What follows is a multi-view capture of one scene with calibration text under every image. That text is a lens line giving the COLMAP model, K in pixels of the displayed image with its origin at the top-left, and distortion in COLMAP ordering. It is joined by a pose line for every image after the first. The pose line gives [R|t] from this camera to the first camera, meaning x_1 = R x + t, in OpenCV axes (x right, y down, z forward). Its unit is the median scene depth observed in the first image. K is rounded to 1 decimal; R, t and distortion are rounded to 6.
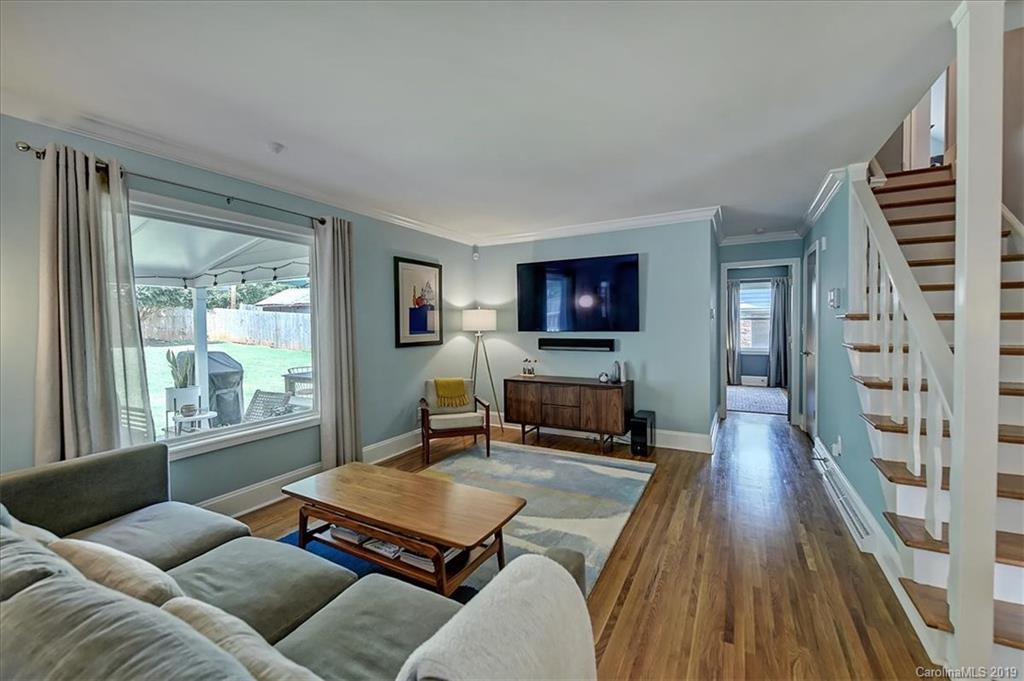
lens RADIAL K [[420.9, 0, 510.9], [0, 420.9, 337.3], [0, 0, 1]] dist [0.003959, -0.000671]
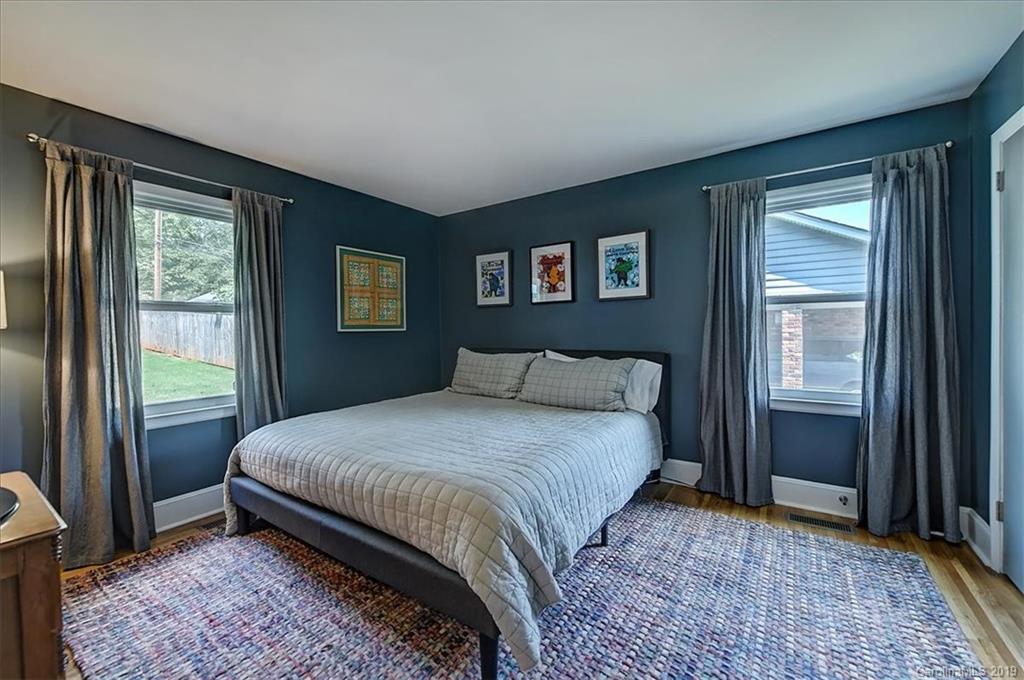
lens RADIAL K [[404.6, 0, 511.9], [0, 404.6, 334.8], [0, 0, 1]] dist [-0.004455, -0.000813]
pose [[0.996264, -0.002674, -0.086319, 0.598449], [0.001597, 0.999920, -0.012550, -0.022014], [0.086346, 0.012366, 0.996188, 1.073459]]
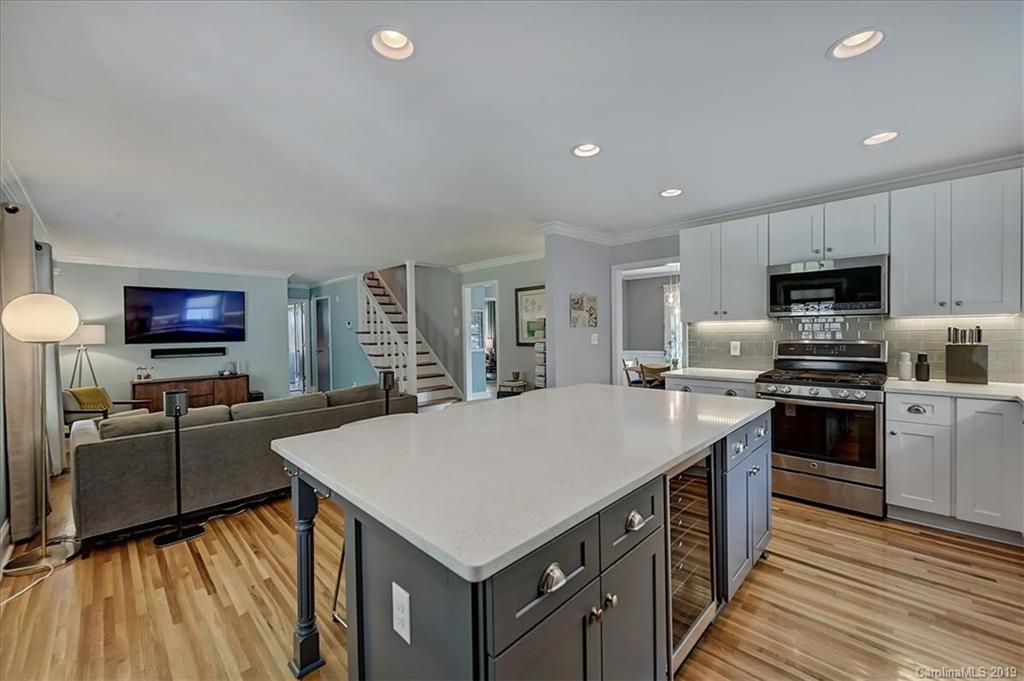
lens RADIAL K [[404.6, 0, 518.4], [0, 404.6, 335.5], [0, 0, 1]] dist [-0.004455, -0.000813]
pose [[0.266357, -0.004041, 0.963866, -0.808455], [0.041177, 0.999126, -0.007190, 0.016011], [-0.962995, 0.041604, 0.266290, -0.353521]]
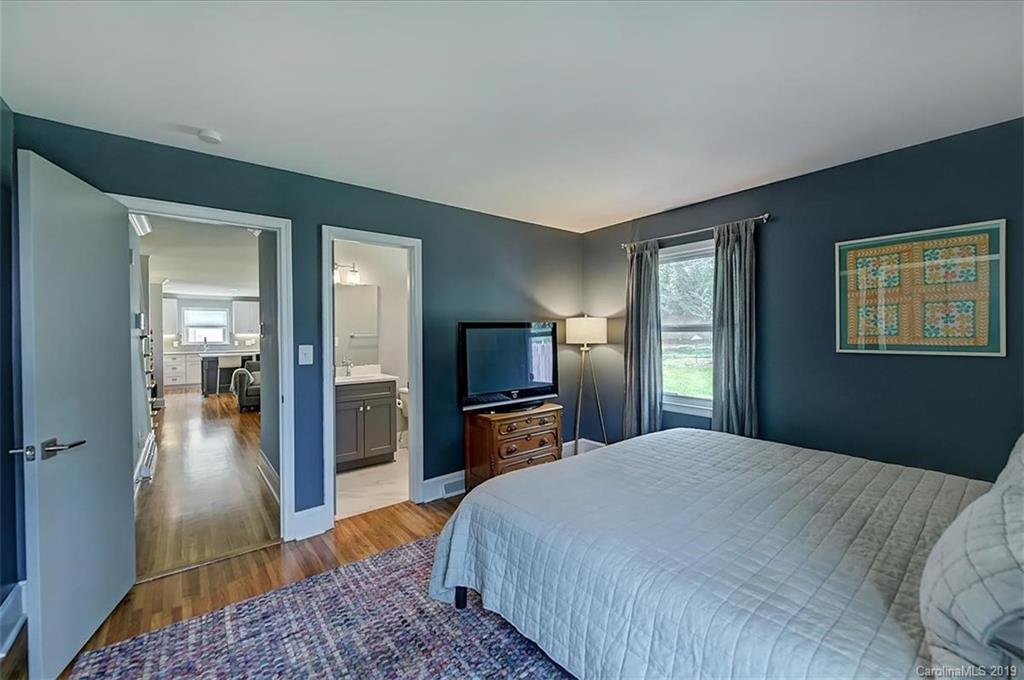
lens RADIAL K [[404.6, 0, 510.0], [0, 404.6, 335.0], [0, 0, 1]] dist [-0.004455, -0.000813]
pose [[-0.384174, 0.011961, -0.923183, 0.926262], [-0.021771, 0.999521, 0.022010, -0.064149], [0.923004, 0.028554, -0.383730, 1.560459]]
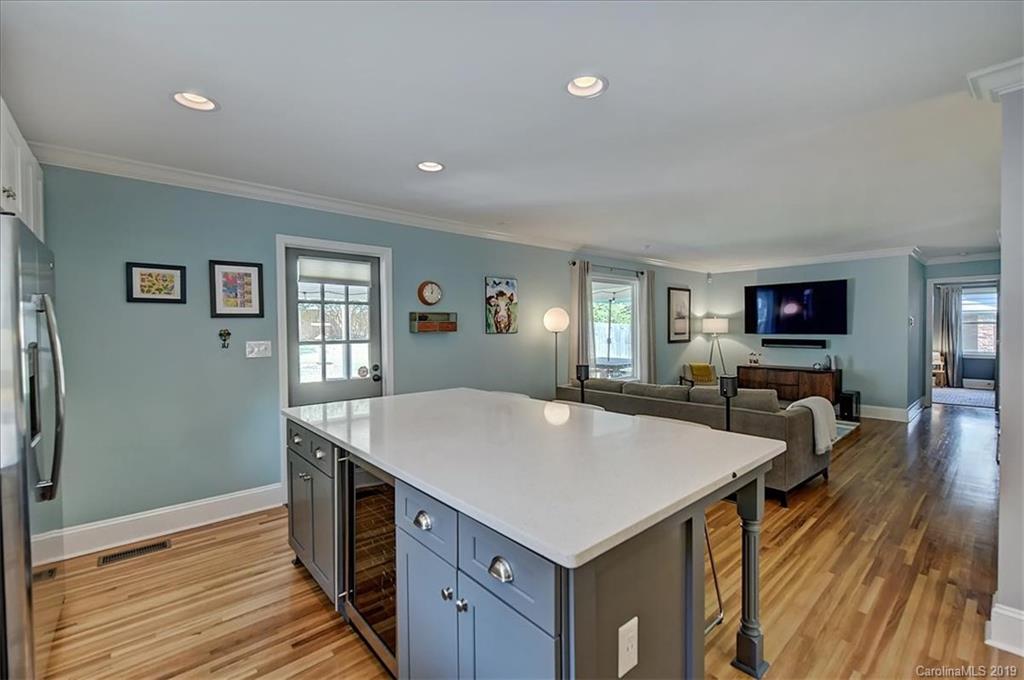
lens RADIAL K [[441.7, 0, 512.7], [0, 441.7, 336.5], [0, 0, 1]] dist [-0.000516, -0.000691]
pose [[0.940892, 0.010395, -0.338547, -0.228662], [-0.012598, 0.999911, -0.004309, 0.012678], [0.338472, 0.008320, 0.940940, -0.709015]]
